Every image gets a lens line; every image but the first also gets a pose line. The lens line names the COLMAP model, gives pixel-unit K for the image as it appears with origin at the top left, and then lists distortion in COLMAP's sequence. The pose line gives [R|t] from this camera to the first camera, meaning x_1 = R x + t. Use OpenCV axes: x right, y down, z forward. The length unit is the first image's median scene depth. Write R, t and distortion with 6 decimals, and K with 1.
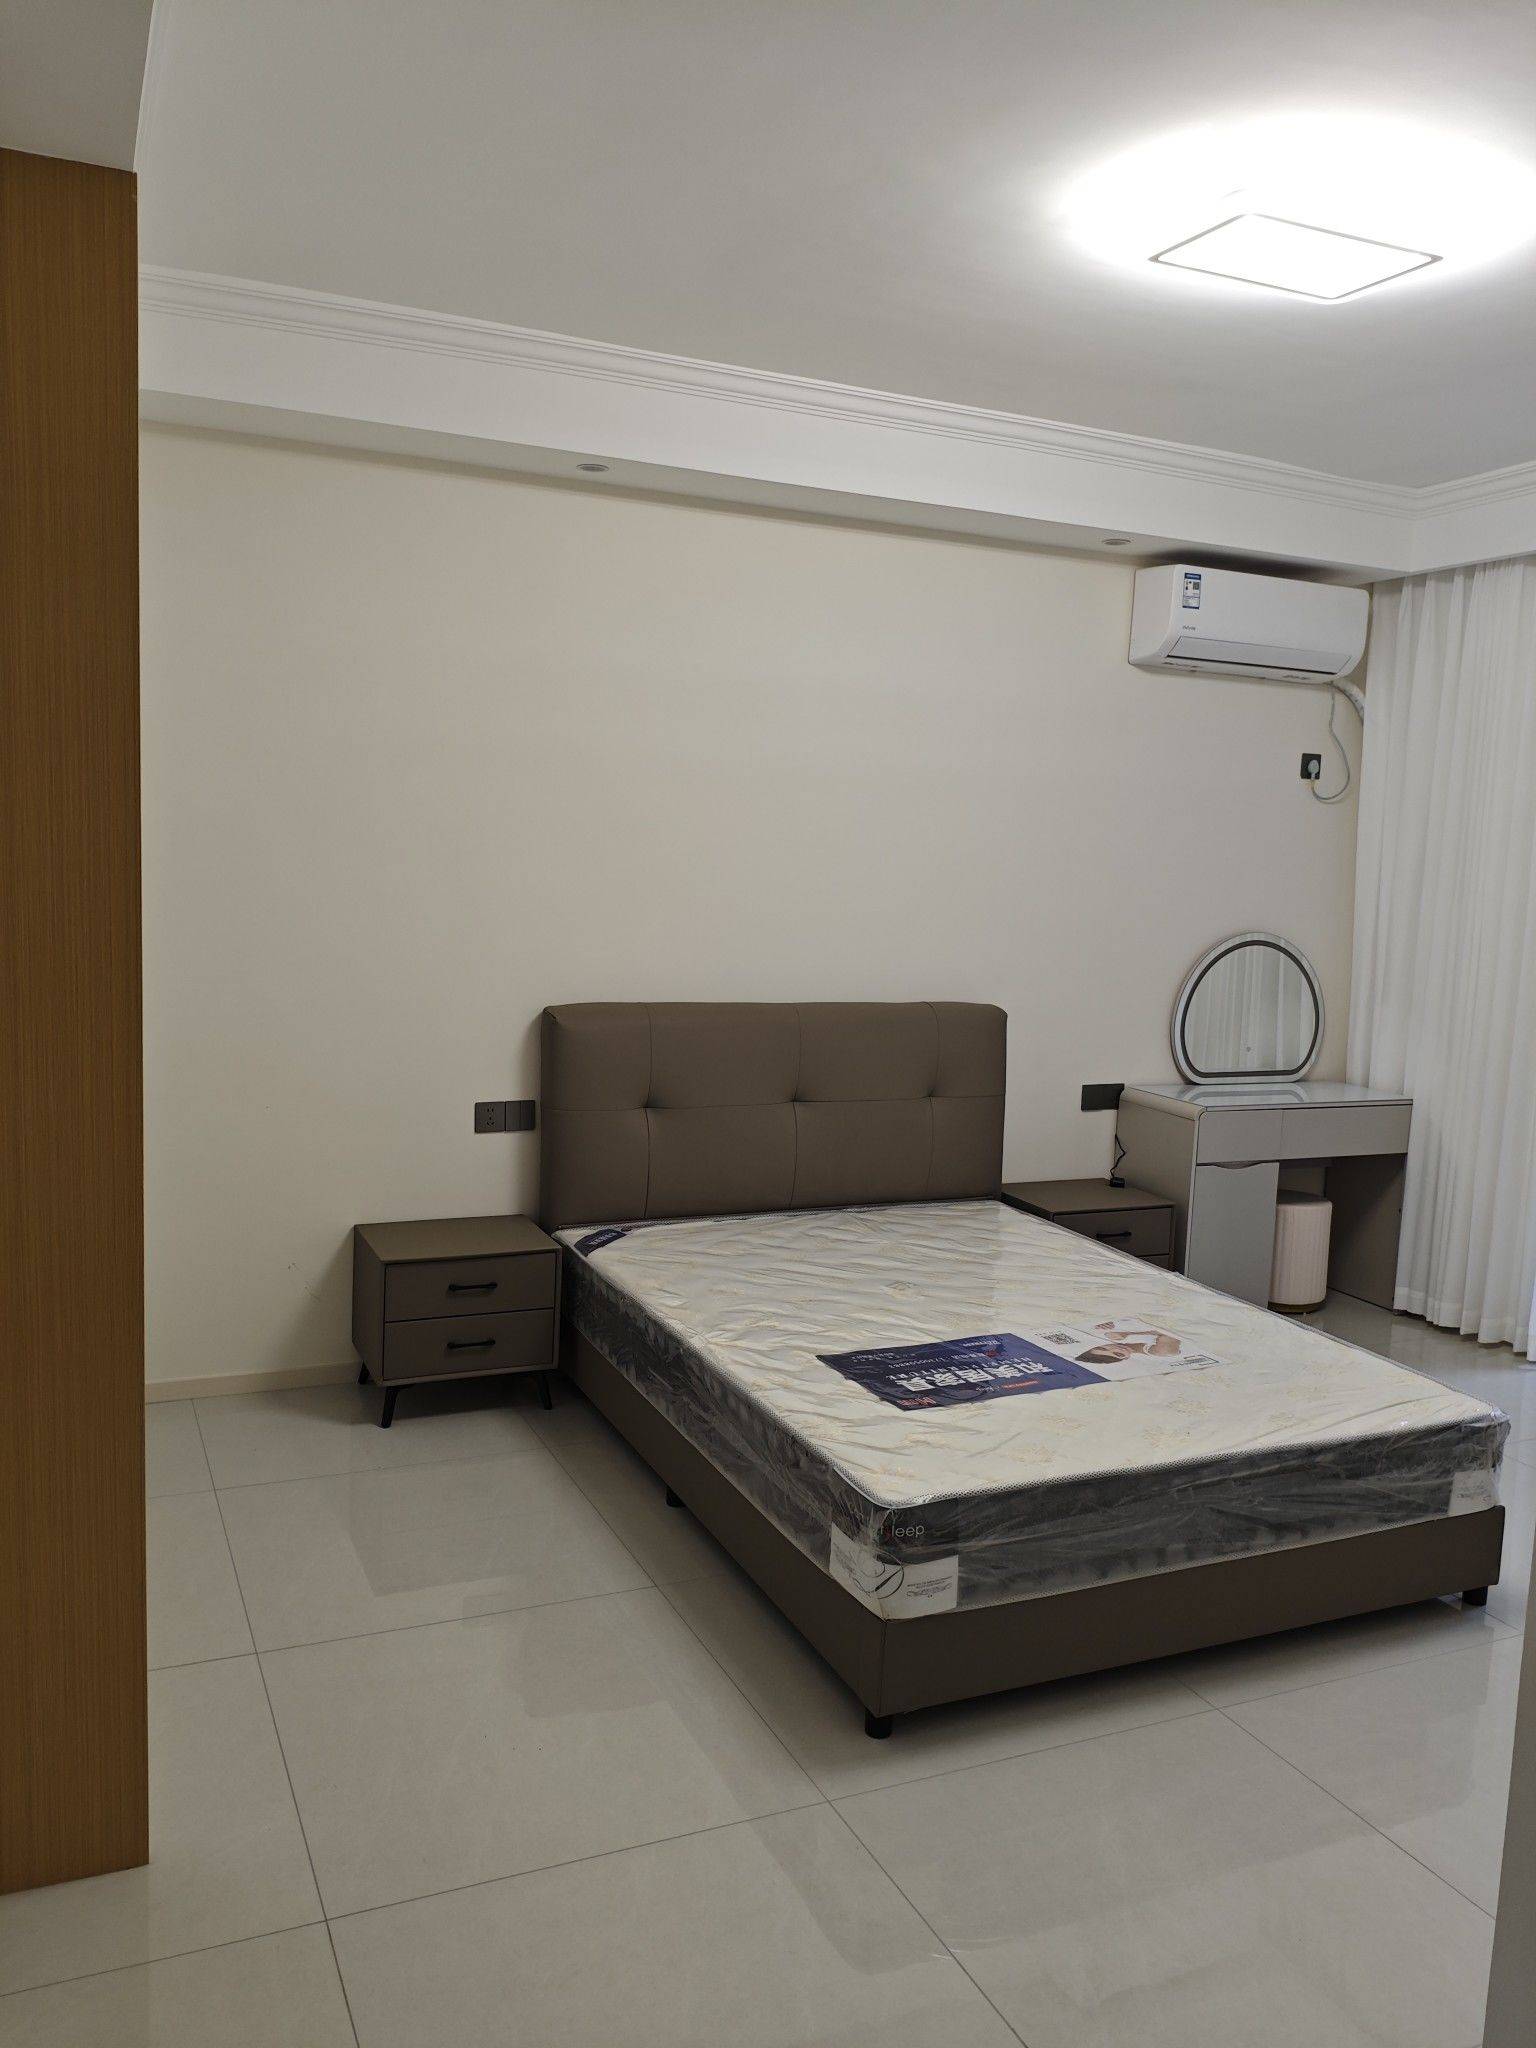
lens RADIAL K [[1575.7, 0, 765.0], [0, 1575.7, 1031.2], [0, 0, 1]] dist [0.020554, -0.035340]
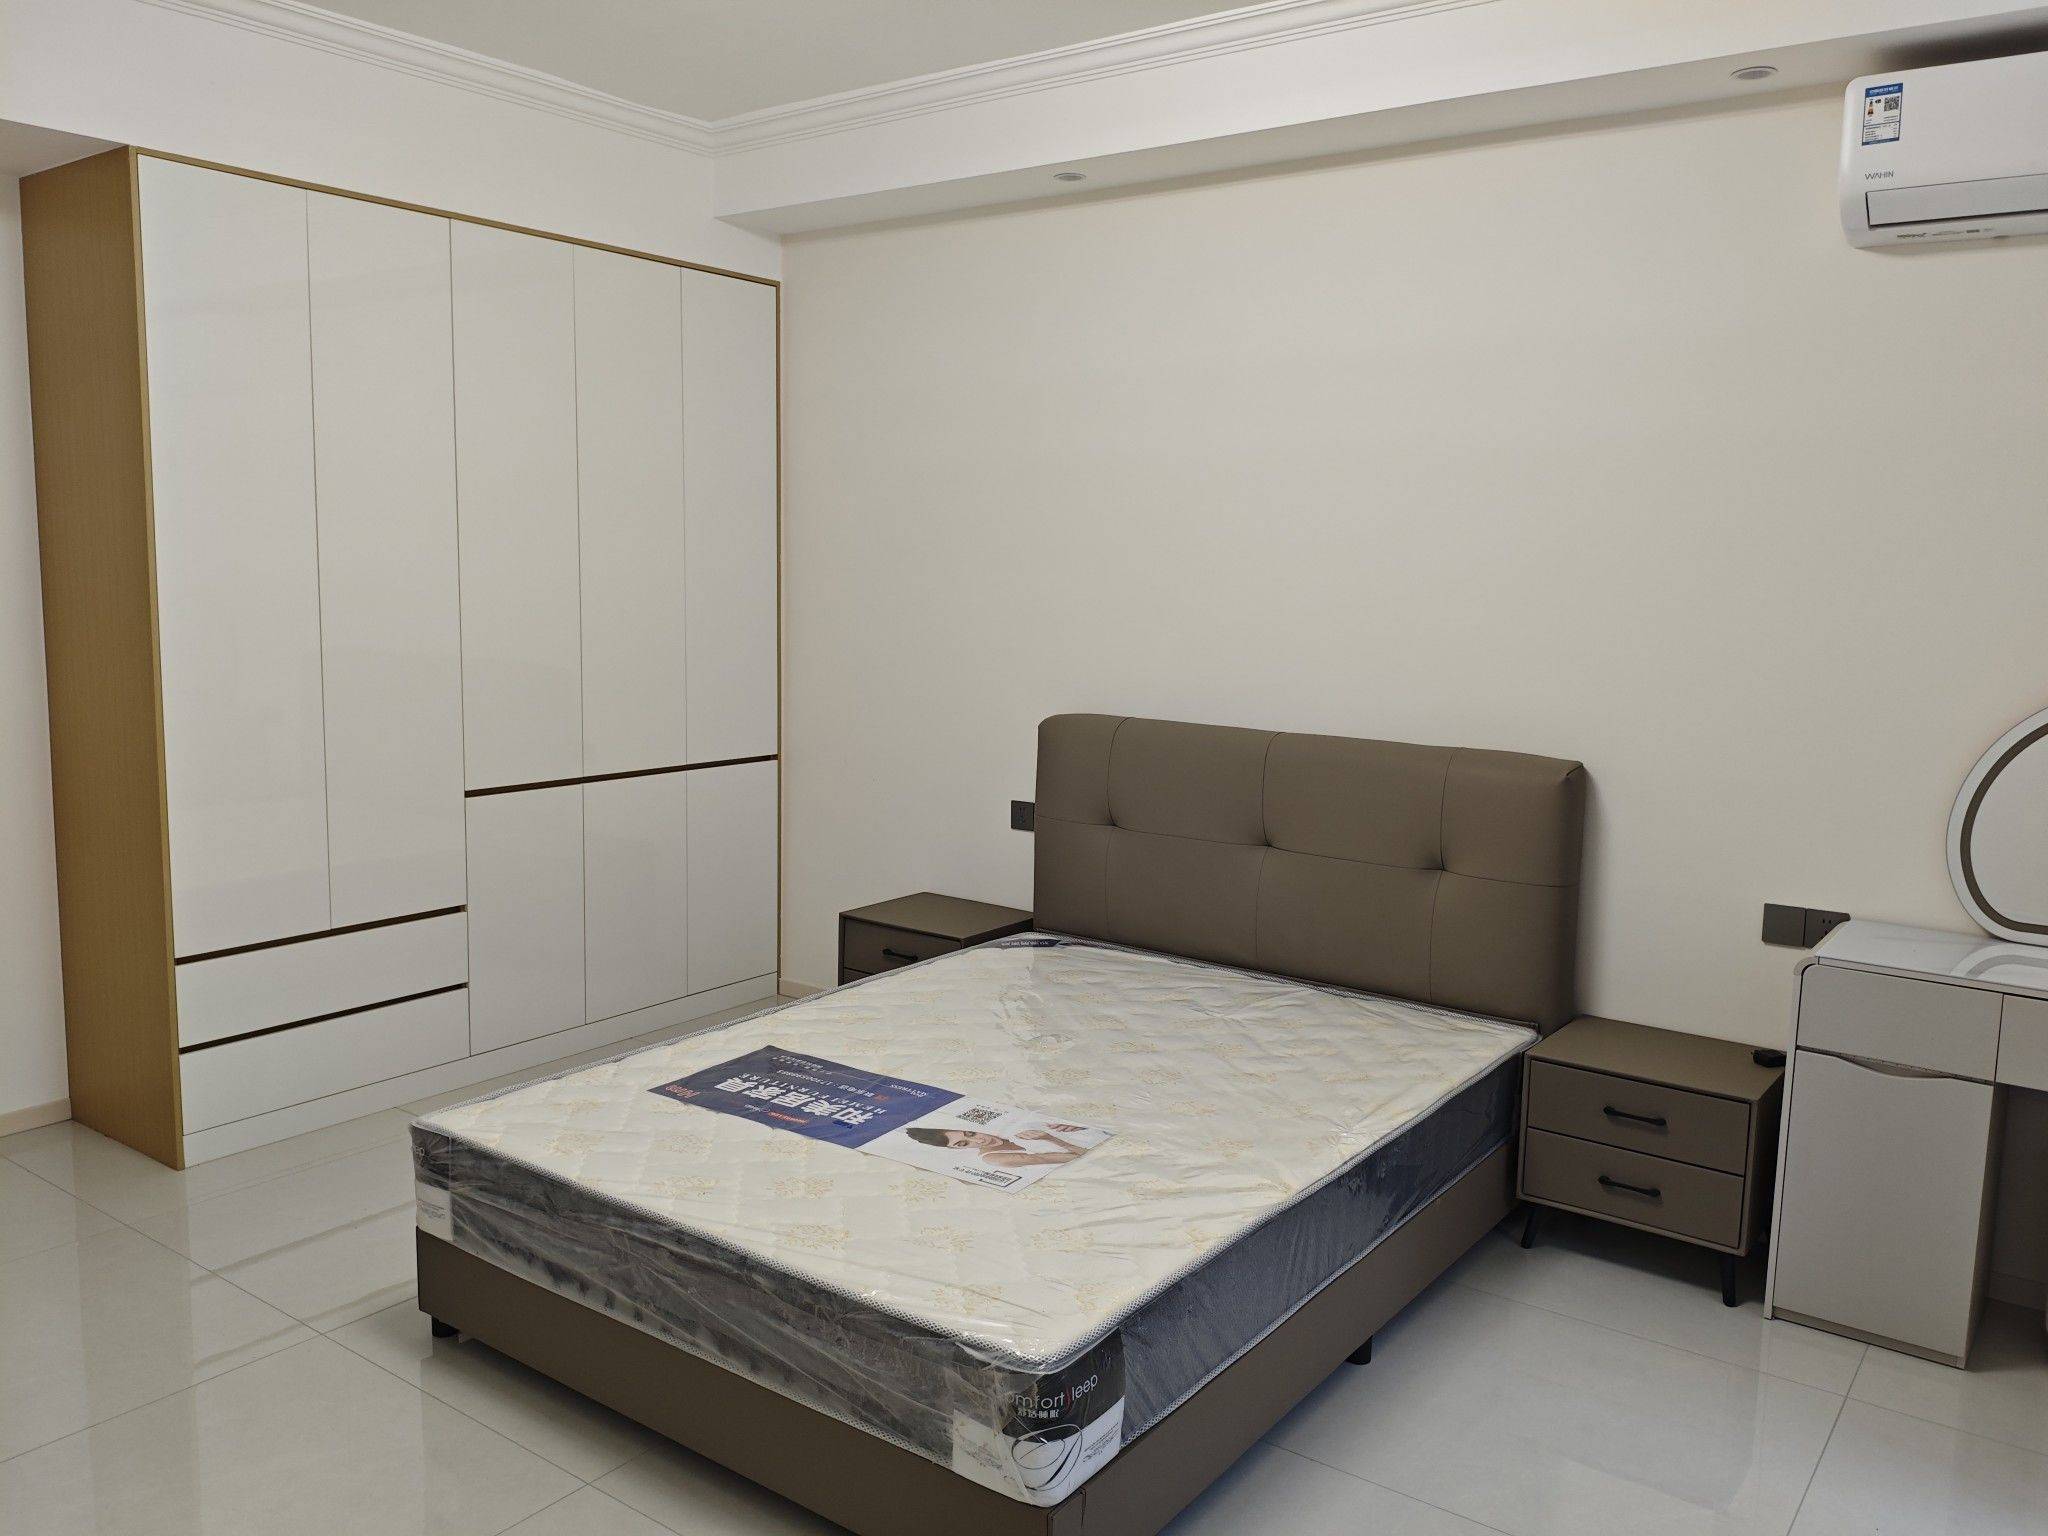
lens RADIAL K [[1575.7, 0, 1045.3], [0, 1575.7, 765.9], [0, 0, 1]] dist [0.020554, -0.035340]
pose [[0.493230, 0.083596, -0.865873, 0.661290], [-0.100776, 0.994161, 0.038576, -0.018859], [0.864042, 0.068233, 0.498775, 0.432211]]
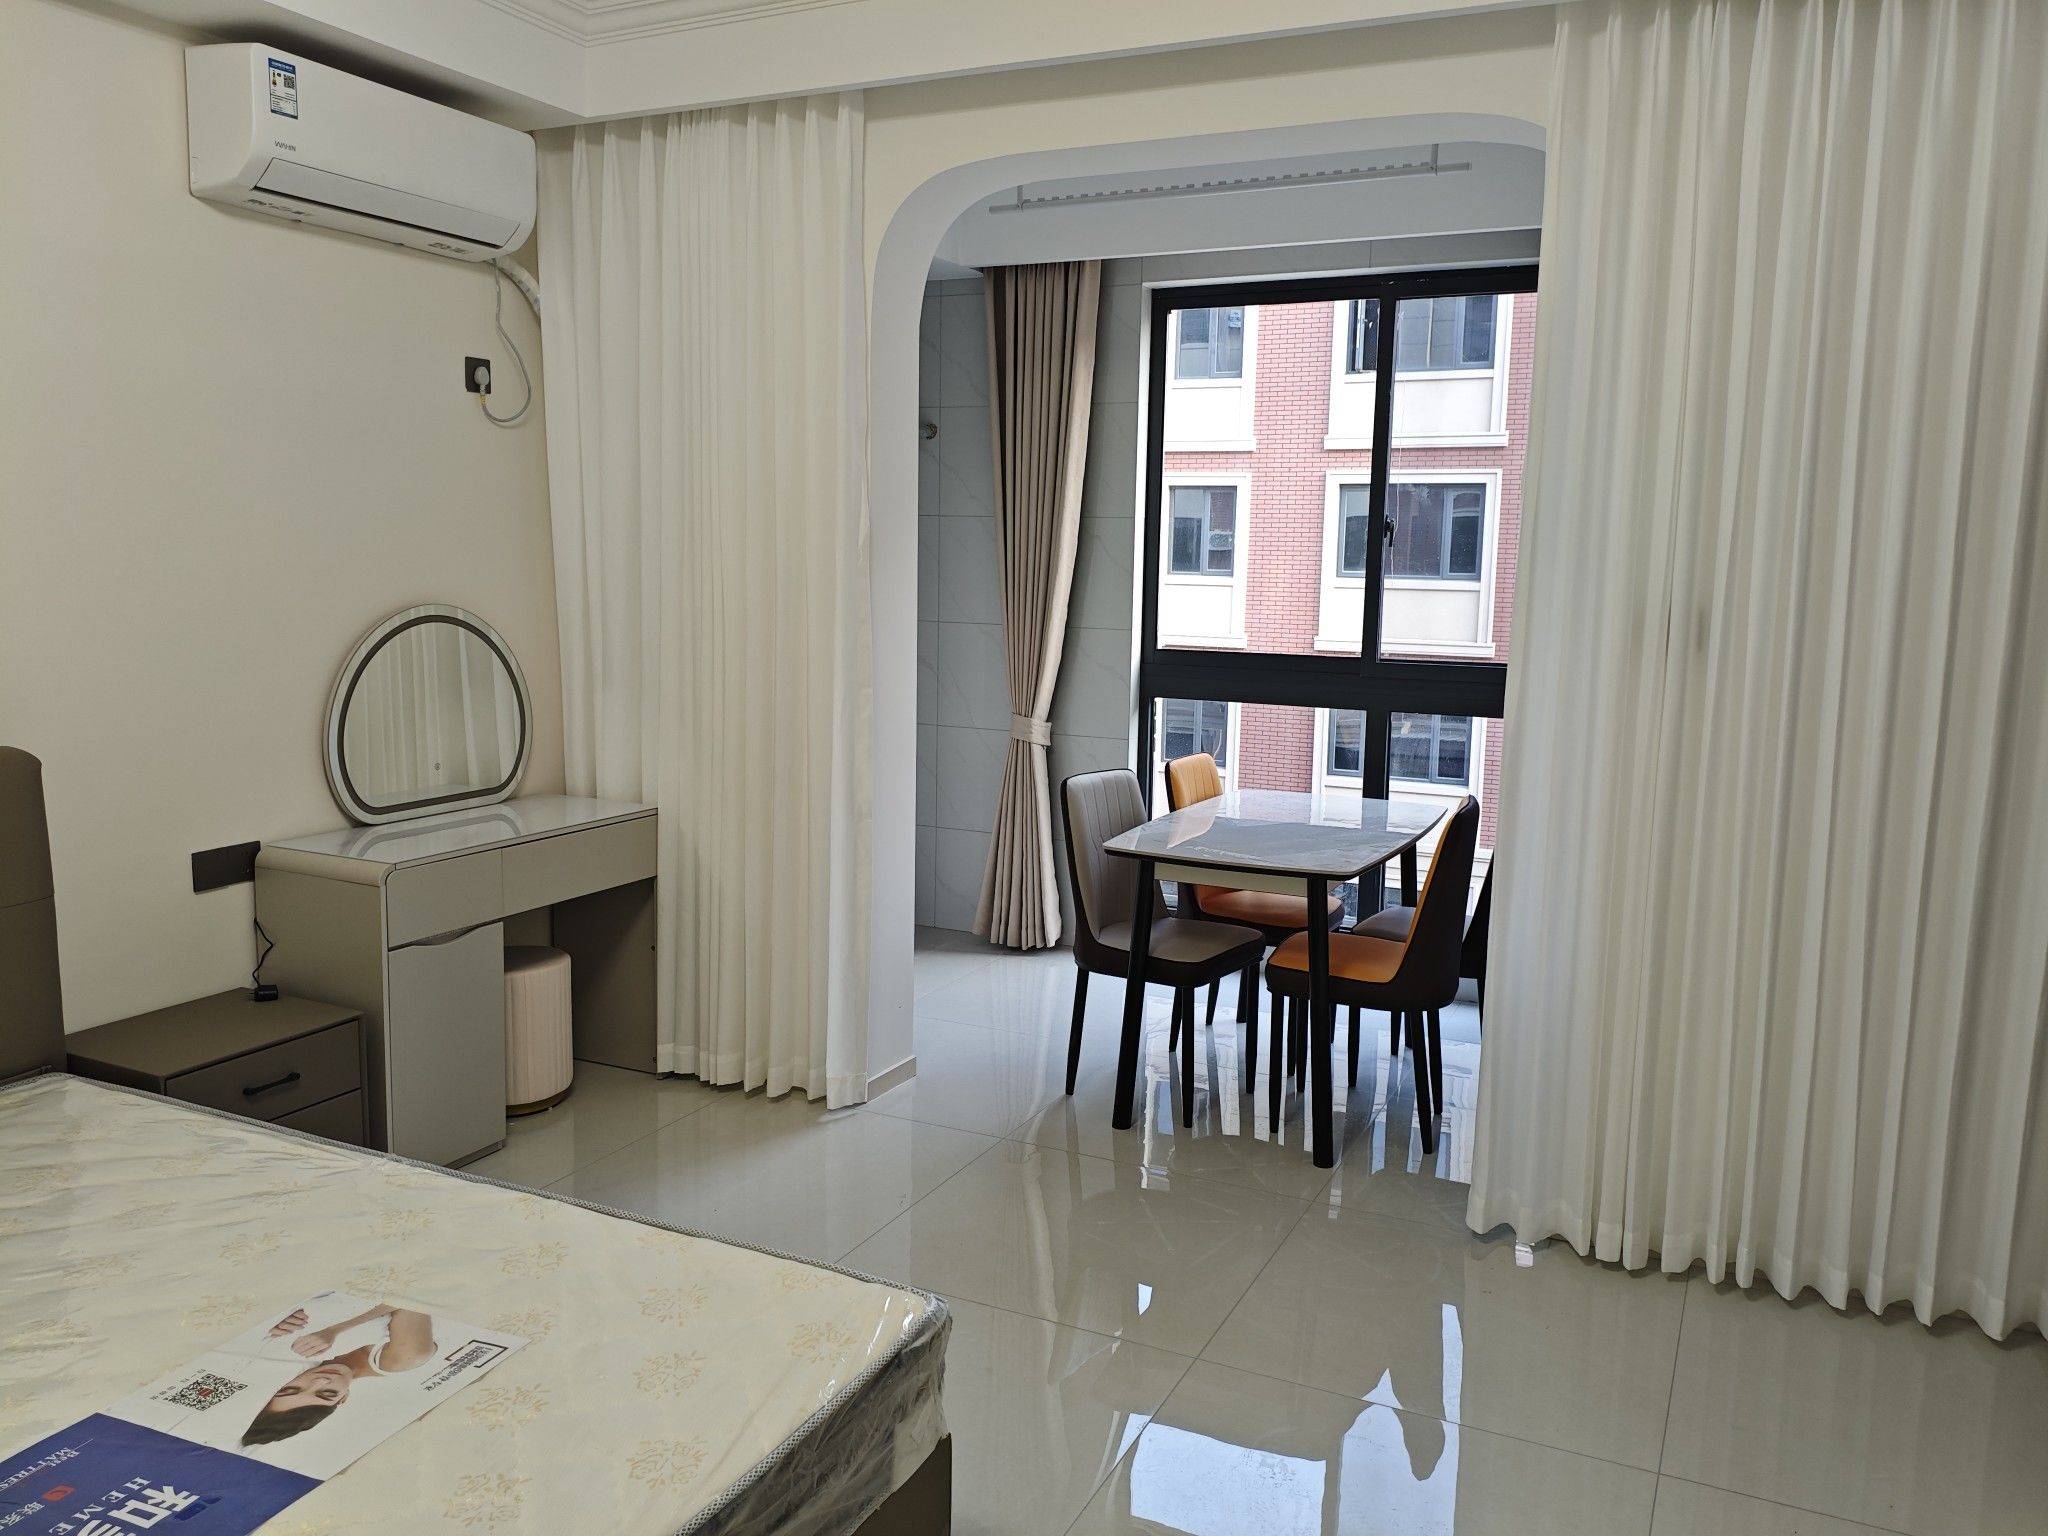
lens RADIAL K [[1575.7, 0, 1025.4], [0, 1575.7, 753.1], [0, 0, 1]] dist [0.020554, -0.035340]
pose [[0.766887, -0.108584, 0.632529, 0.061987], [0.085288, 0.994084, 0.067247, -0.022453], [-0.636090, 0.002376, 0.771612, 0.298464]]
